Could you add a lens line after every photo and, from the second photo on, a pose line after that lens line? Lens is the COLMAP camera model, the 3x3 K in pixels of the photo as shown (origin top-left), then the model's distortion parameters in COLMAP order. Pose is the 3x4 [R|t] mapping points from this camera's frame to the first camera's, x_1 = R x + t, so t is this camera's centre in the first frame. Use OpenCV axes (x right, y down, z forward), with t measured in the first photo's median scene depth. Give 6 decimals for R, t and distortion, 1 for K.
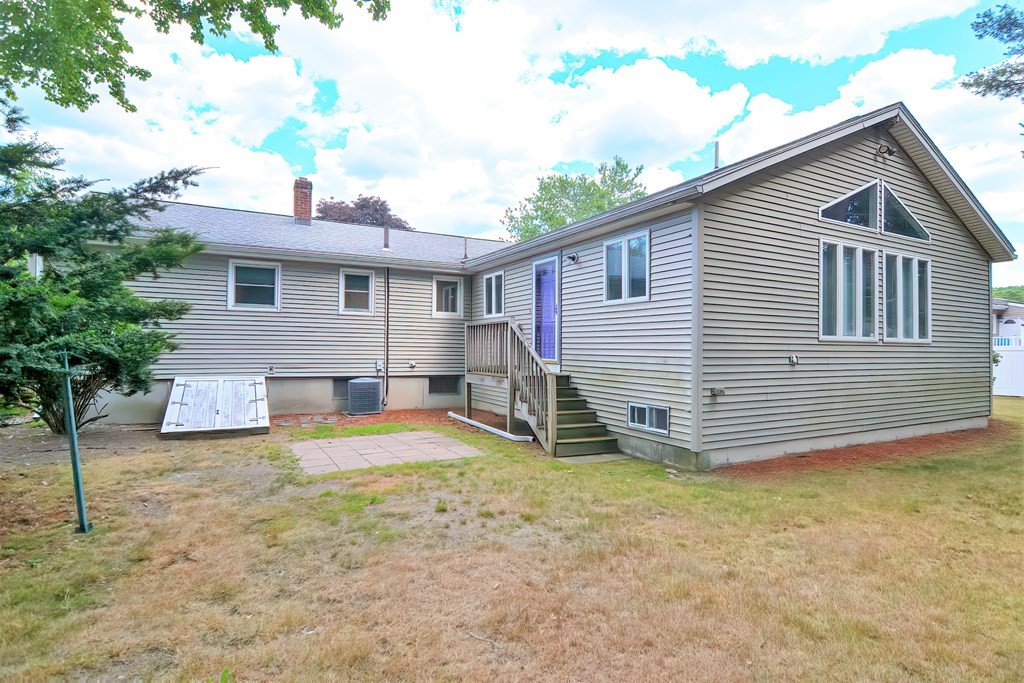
lens RADIAL K [[511.6, 0, 510.4], [0, 511.6, 349.0], [0, 0, 1]] dist [-0.004918, -0.002216]
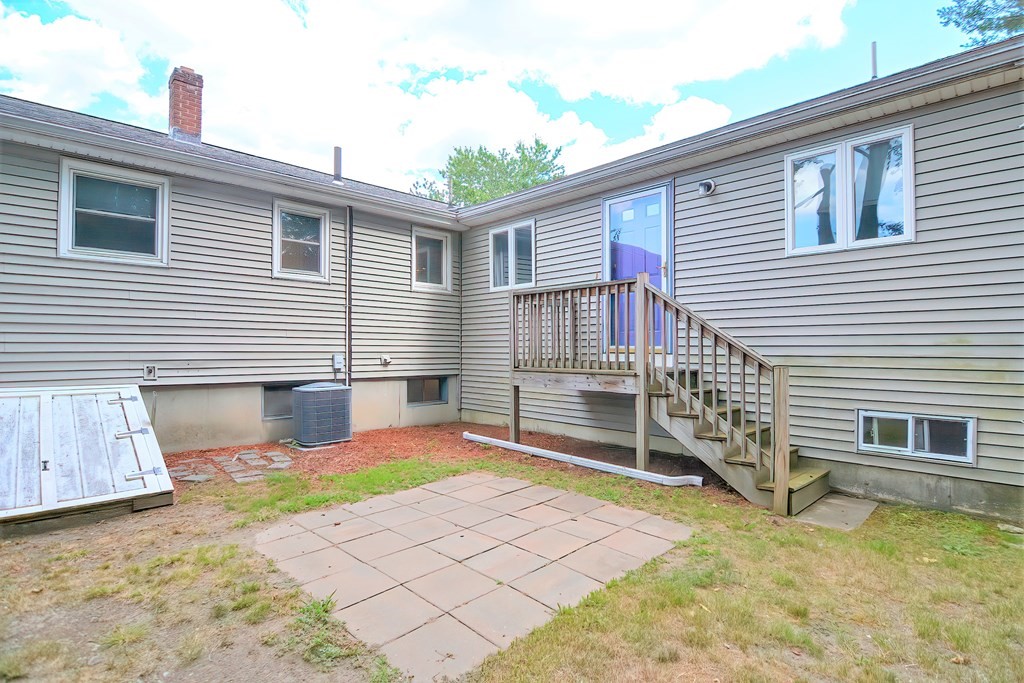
lens RADIAL K [[533.7, 0, 531.3], [0, 533.7, 341.8], [0, 0, 1]] dist [0.000952, -0.014256]
pose [[0.965931, -0.007543, 0.258691, -0.205588], [0.010049, 0.999915, -0.008364, 0.015656], [-0.258606, 0.010679, 0.965924, 0.322096]]
